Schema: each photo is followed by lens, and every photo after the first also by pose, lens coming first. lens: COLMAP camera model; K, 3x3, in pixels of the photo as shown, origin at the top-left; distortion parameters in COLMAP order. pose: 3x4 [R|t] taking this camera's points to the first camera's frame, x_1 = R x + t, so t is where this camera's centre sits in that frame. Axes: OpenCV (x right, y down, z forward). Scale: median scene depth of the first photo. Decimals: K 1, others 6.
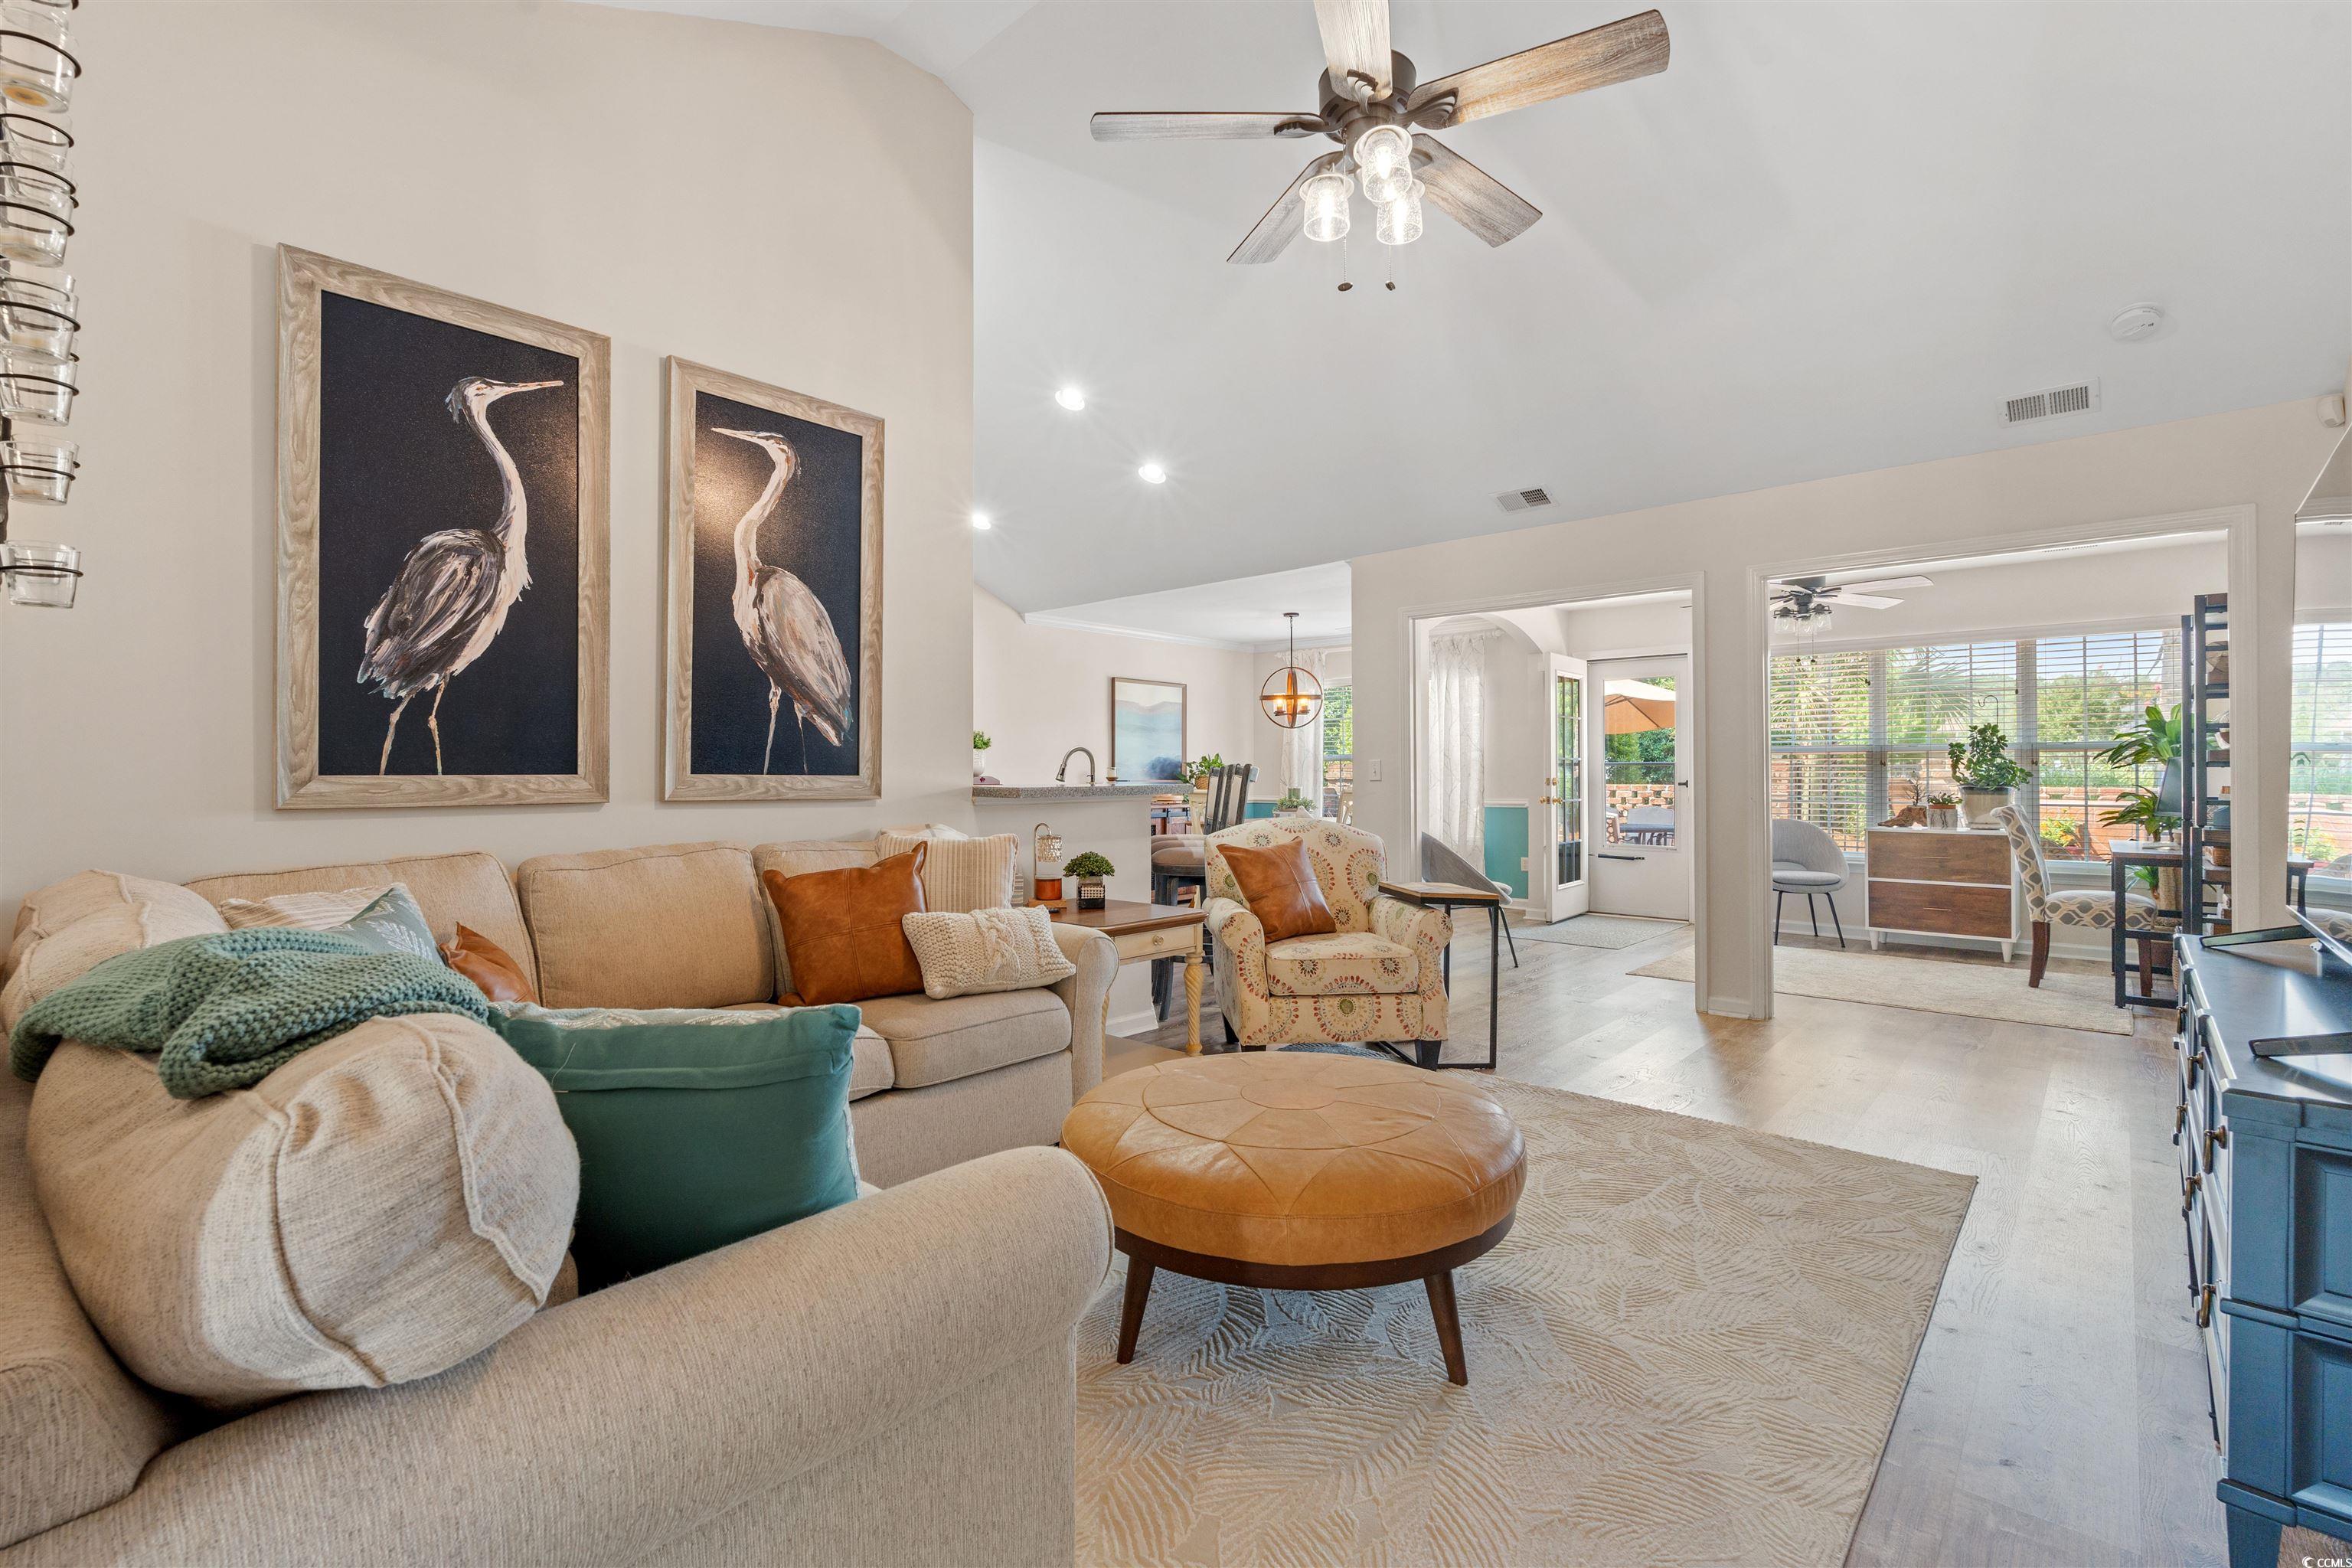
lens RADIAL K [[1040.8, 0, 1178.4], [0, 1040.8, 771.0], [0, 0, 1]] dist [-0.008094, 0.000913]
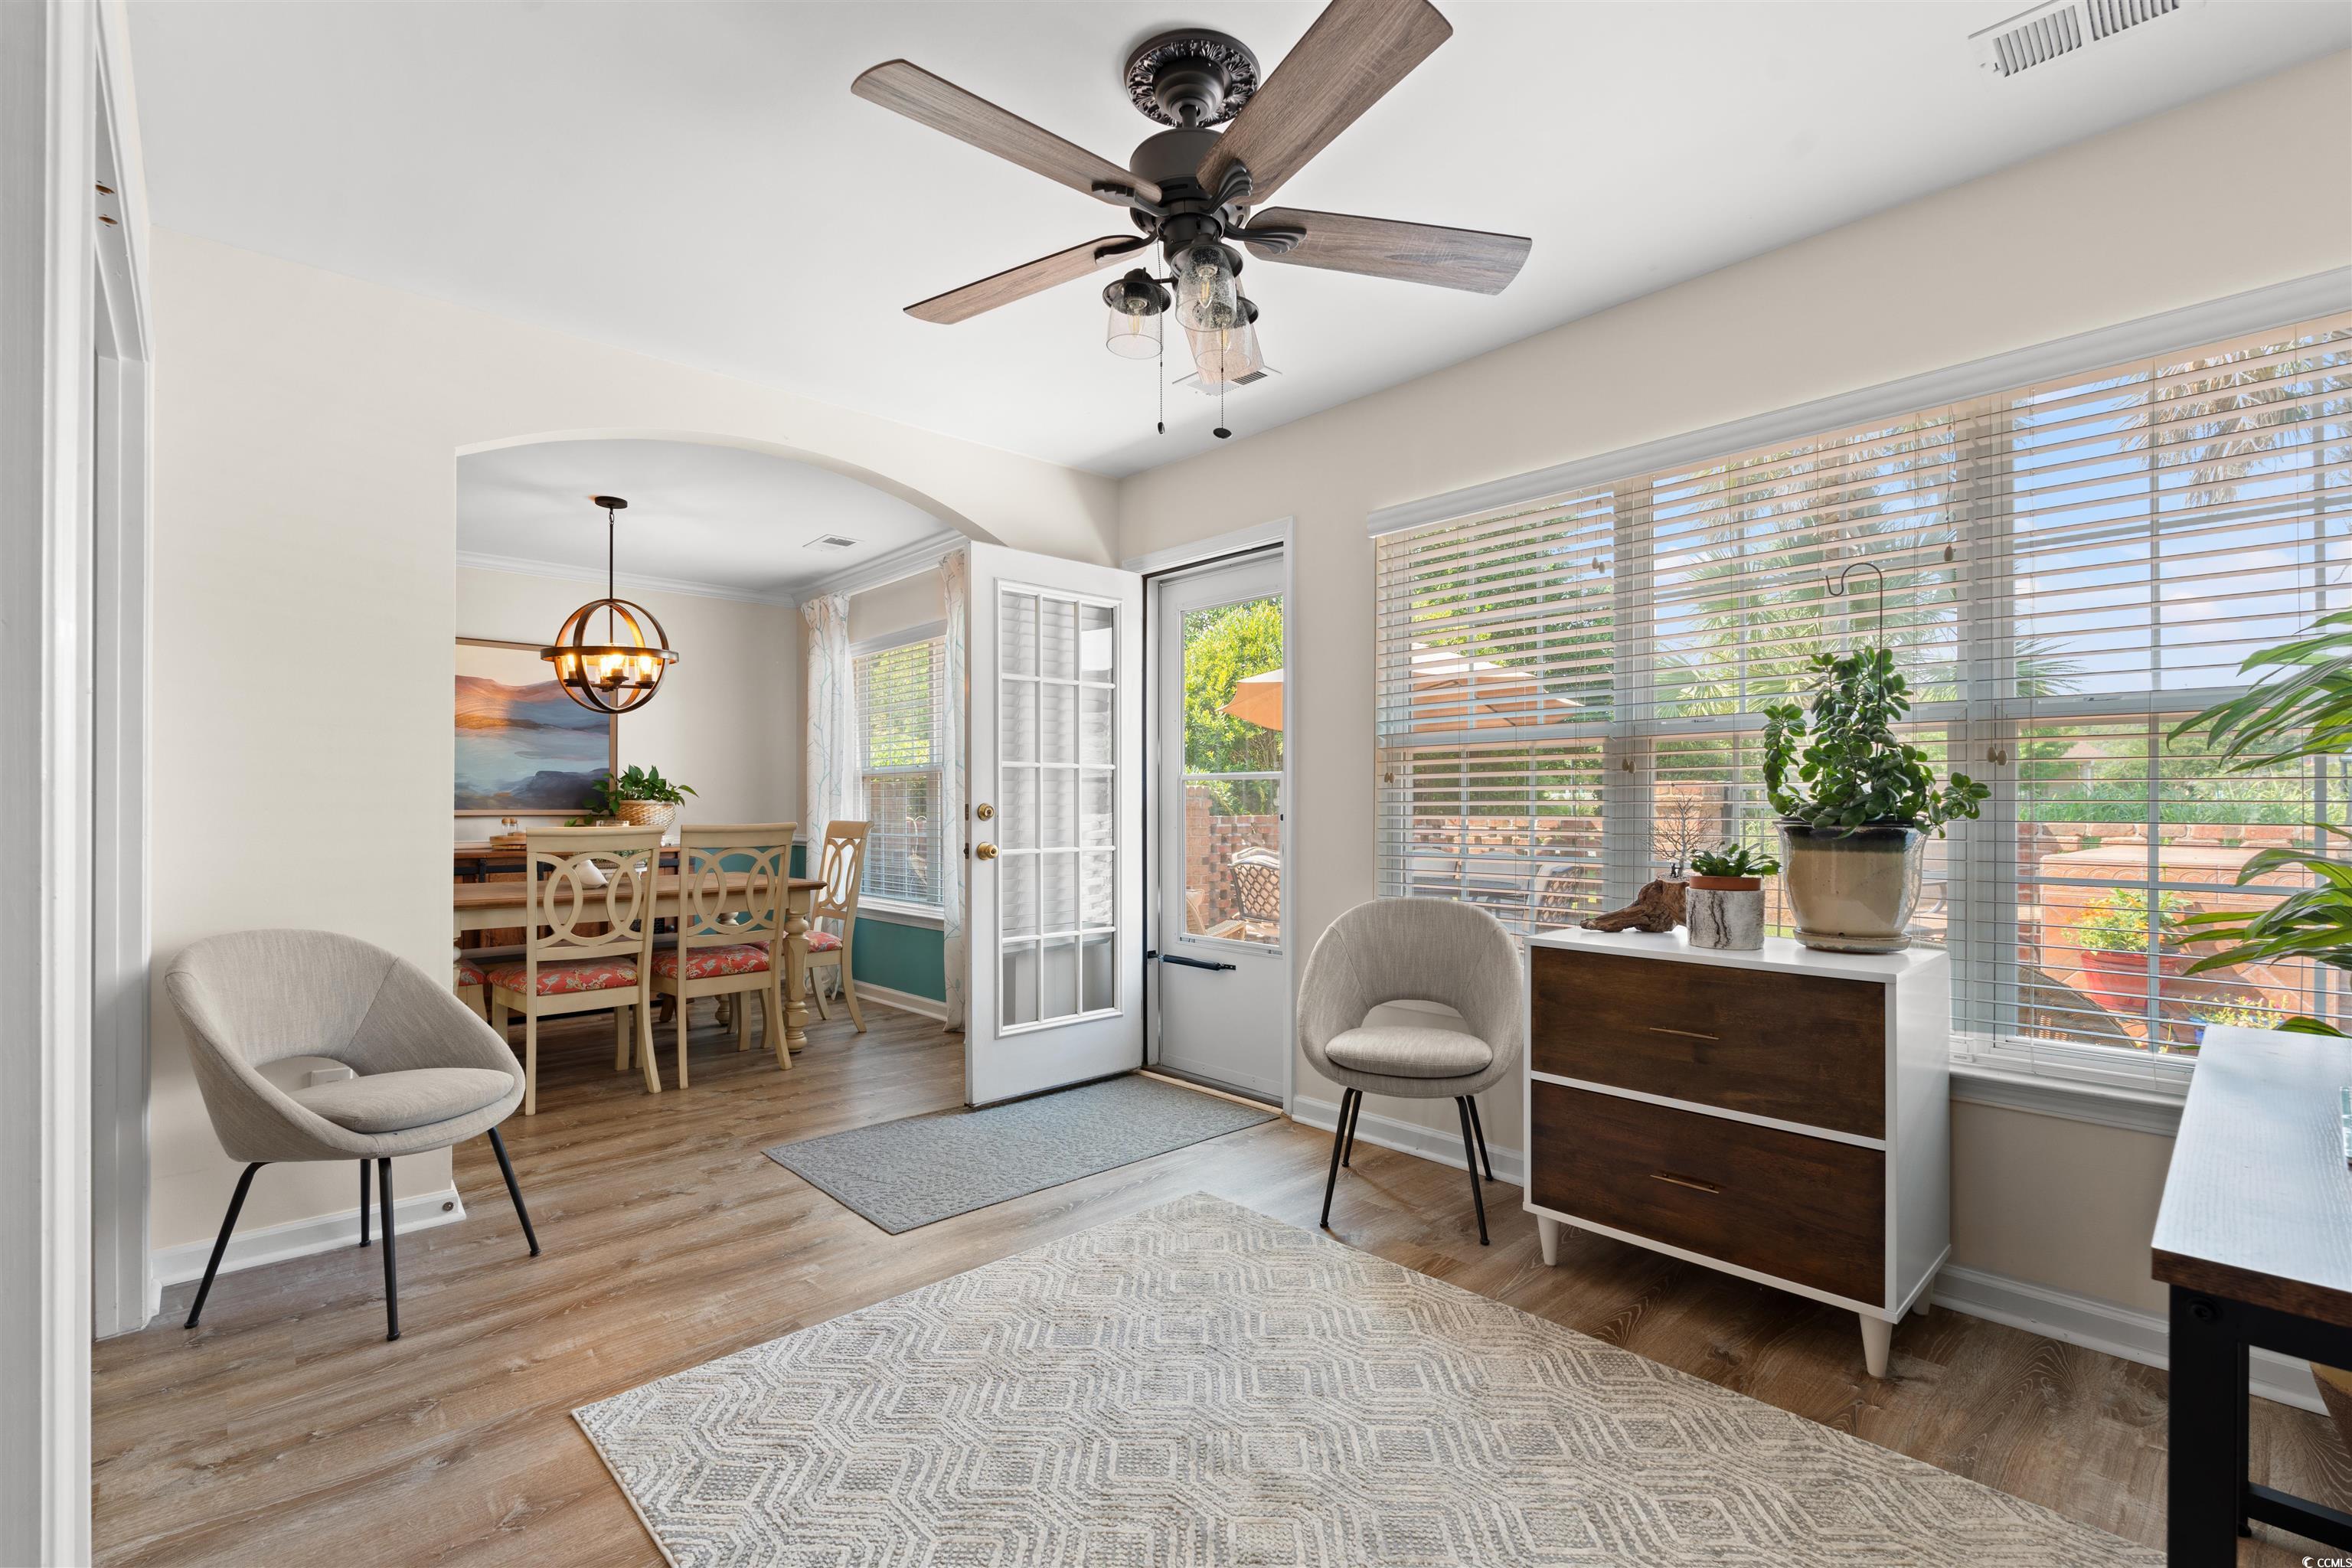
lens RADIAL K [[1040.8, 0, 1175.9], [0, 1040.8, 803.1], [0, 0, 1]] dist [-0.008094, 0.000913]
pose [[0.997124, 0.001132, -0.075773, 0.573979], [-0.001011, 0.999998, 0.001642, 0.006862], [0.075775, -0.001560, 0.997124, 0.628009]]
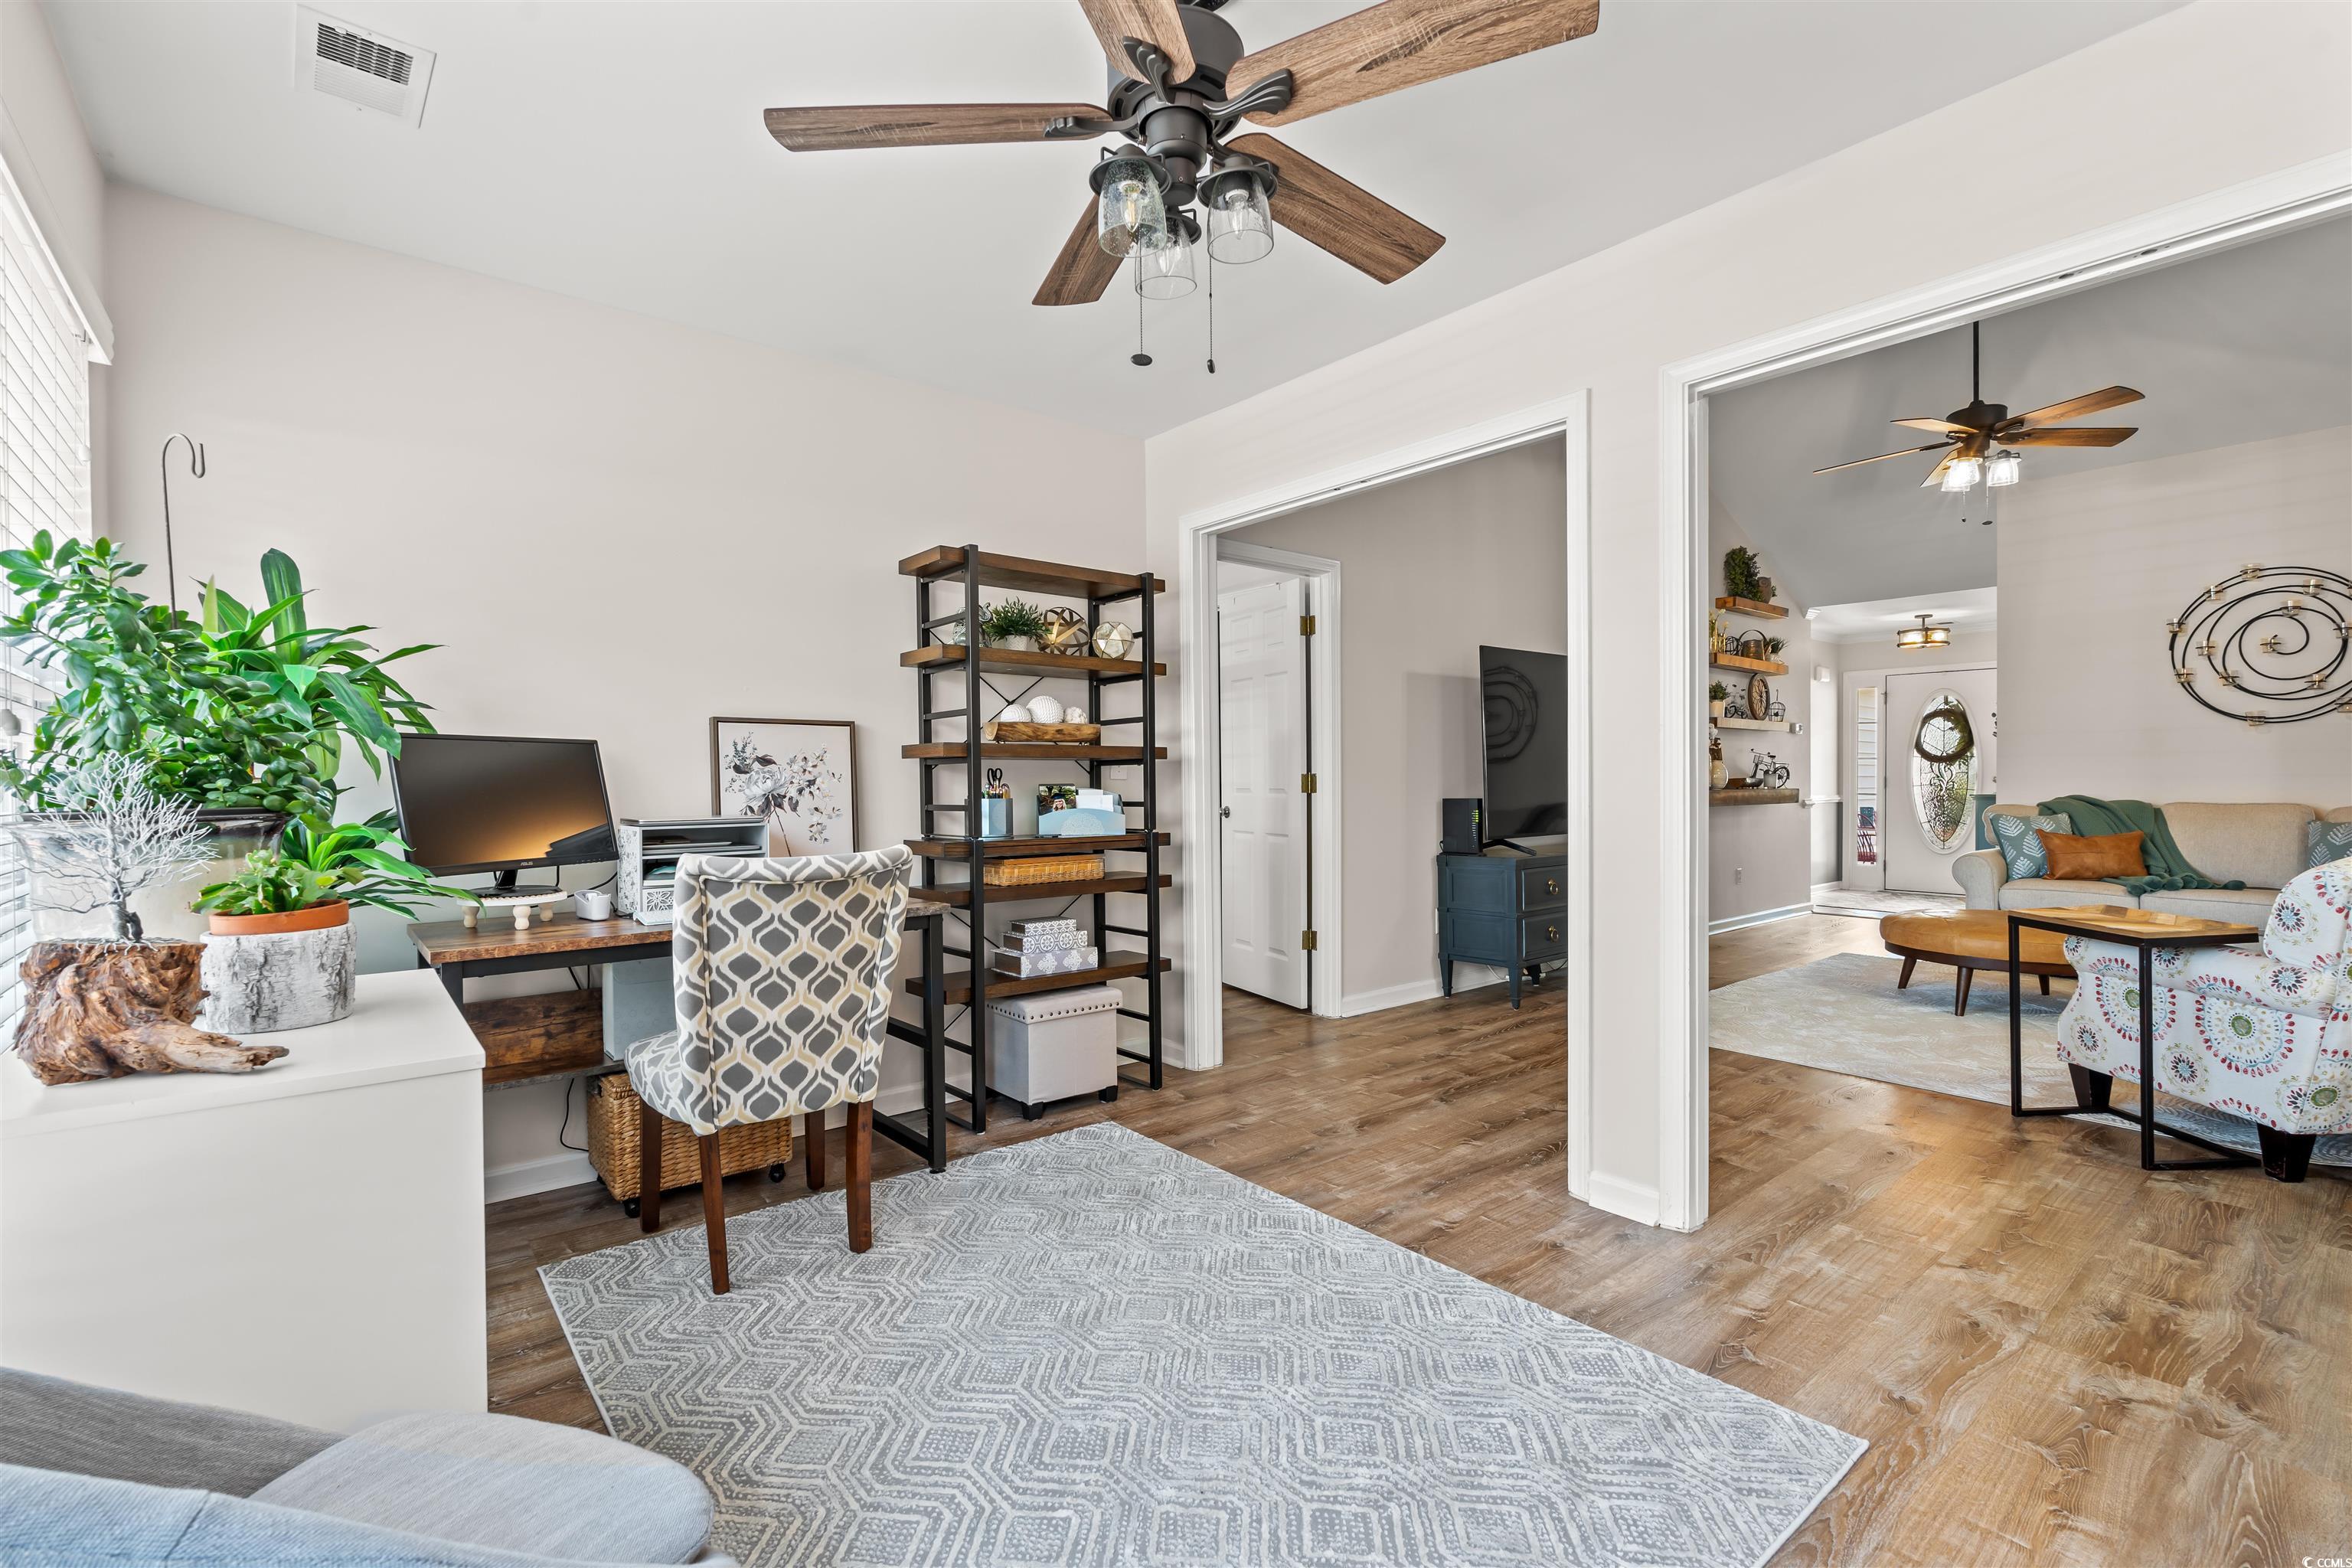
lens RADIAL K [[1040.8, 0, 1172.7], [0, 1040.8, 783.9], [0, 0, 1]] dist [-0.008094, 0.000913]
pose [[-0.988575, 0.008787, 0.150474, 0.517926], [0.008856, 0.999961, -0.000210, 0.008573], [-0.150470, 0.001125, -0.988614, 1.185392]]
